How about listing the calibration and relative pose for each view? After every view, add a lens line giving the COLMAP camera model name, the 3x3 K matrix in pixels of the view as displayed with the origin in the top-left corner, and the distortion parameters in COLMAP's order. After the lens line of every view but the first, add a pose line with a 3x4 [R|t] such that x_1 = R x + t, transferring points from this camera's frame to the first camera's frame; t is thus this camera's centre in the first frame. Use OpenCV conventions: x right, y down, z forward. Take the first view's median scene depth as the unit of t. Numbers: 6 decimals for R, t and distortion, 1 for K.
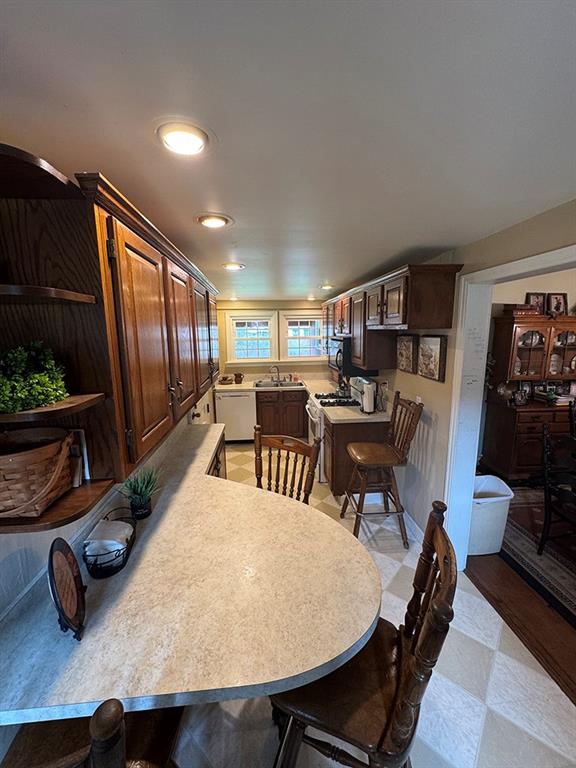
lens RADIAL K [[305.6, 0, 287.2], [0, 305.6, 383.2], [0, 0, 1]] dist [-0.000013, -0.000001]
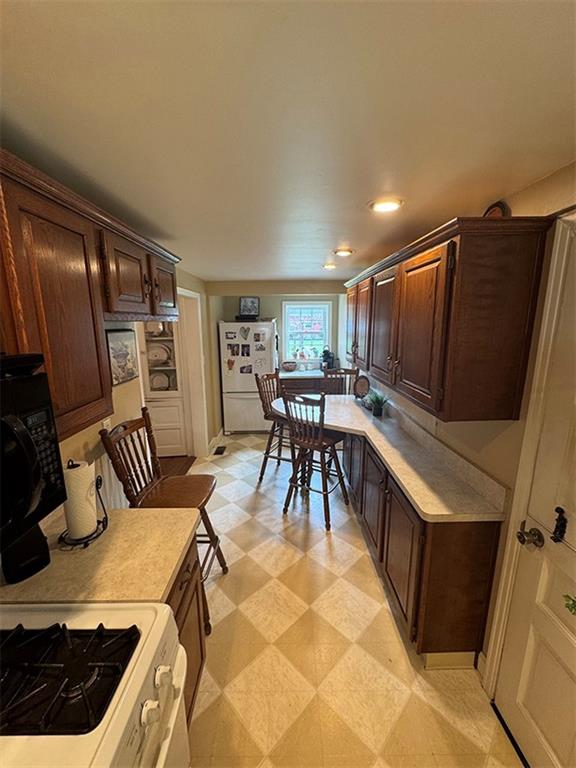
lens RADIAL K [[305.6, 0, 286.9], [0, 305.6, 382.3], [0, 0, 1]] dist [-0.000013, -0.000001]
pose [[-0.996880, 0.009821, 0.078316, -0.031051], [0.037333, 0.932888, 0.358227, -0.287534], [-0.069542, 0.360033, -0.930344, 1.703523]]
